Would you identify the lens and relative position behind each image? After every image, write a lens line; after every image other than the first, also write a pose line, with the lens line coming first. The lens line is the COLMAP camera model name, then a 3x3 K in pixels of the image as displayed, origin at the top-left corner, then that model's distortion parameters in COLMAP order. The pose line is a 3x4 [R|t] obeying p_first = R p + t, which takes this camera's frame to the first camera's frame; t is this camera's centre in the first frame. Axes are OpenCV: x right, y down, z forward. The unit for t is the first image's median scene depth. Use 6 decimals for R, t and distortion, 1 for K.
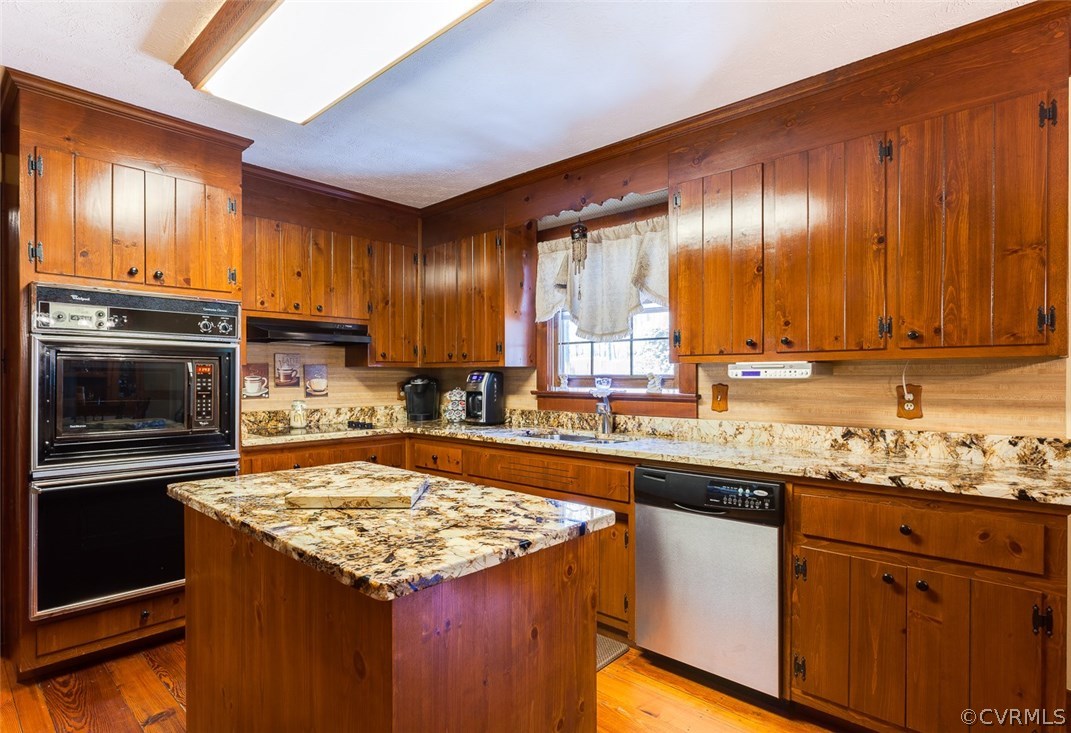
lens RADIAL K [[563.5, 0, 530.8], [0, 563.5, 379.9], [0, 0, 1]] dist [-0.001155, 0.000599]
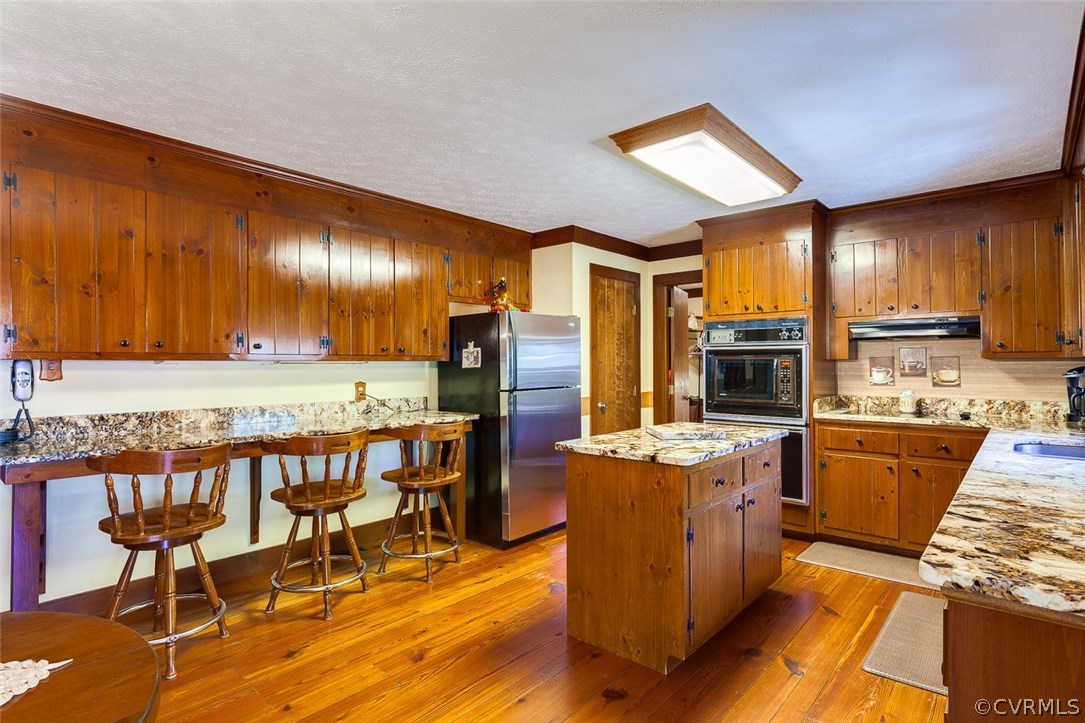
lens RADIAL K [[553.8, 0, 544.7], [0, 553.8, 362.4], [0, 0, 1]] dist [-0.003638, 0.000005]
pose [[0.027369, -0.005294, -0.999611, 0.723843], [-0.003758, 0.999978, -0.005399, -0.008827], [0.999618, 0.003905, 0.027348, 0.247617]]
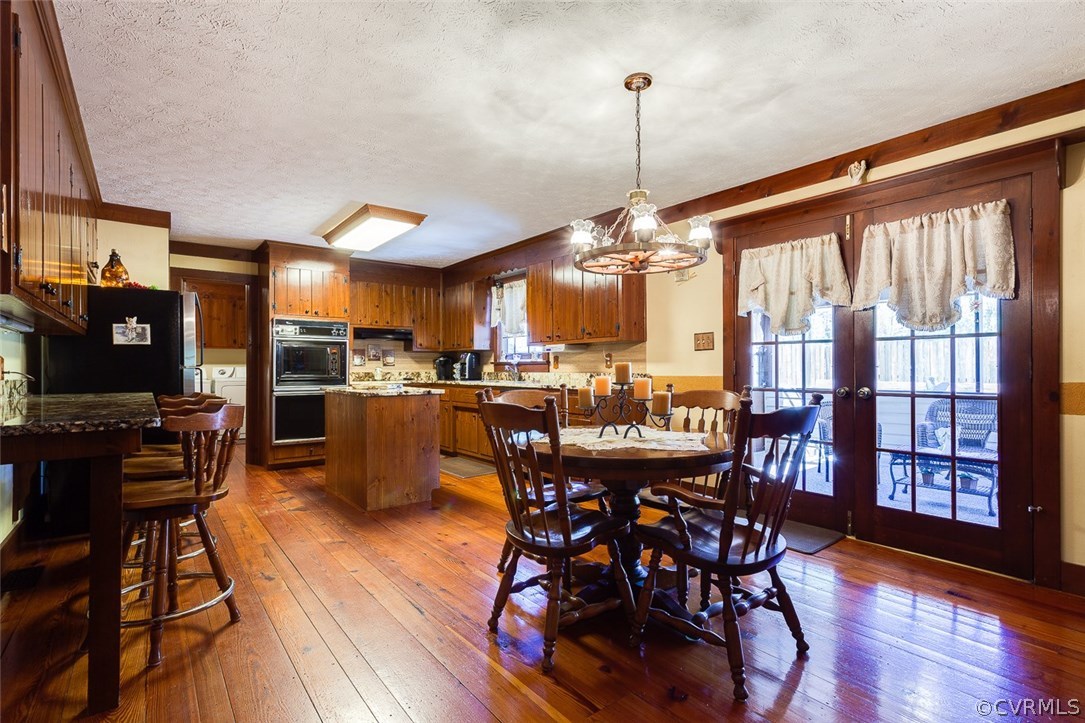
lens RADIAL K [[519.4, 0, 546.7], [0, 519.4, 368.2], [0, 0, 1]] dist [-0.000321, -0.000153]
pose [[0.986633, -0.003183, -0.162928, 0.532489], [0.002361, 0.999984, -0.005235, 0.055181], [0.162942, 0.004781, 0.986624, -0.816598]]
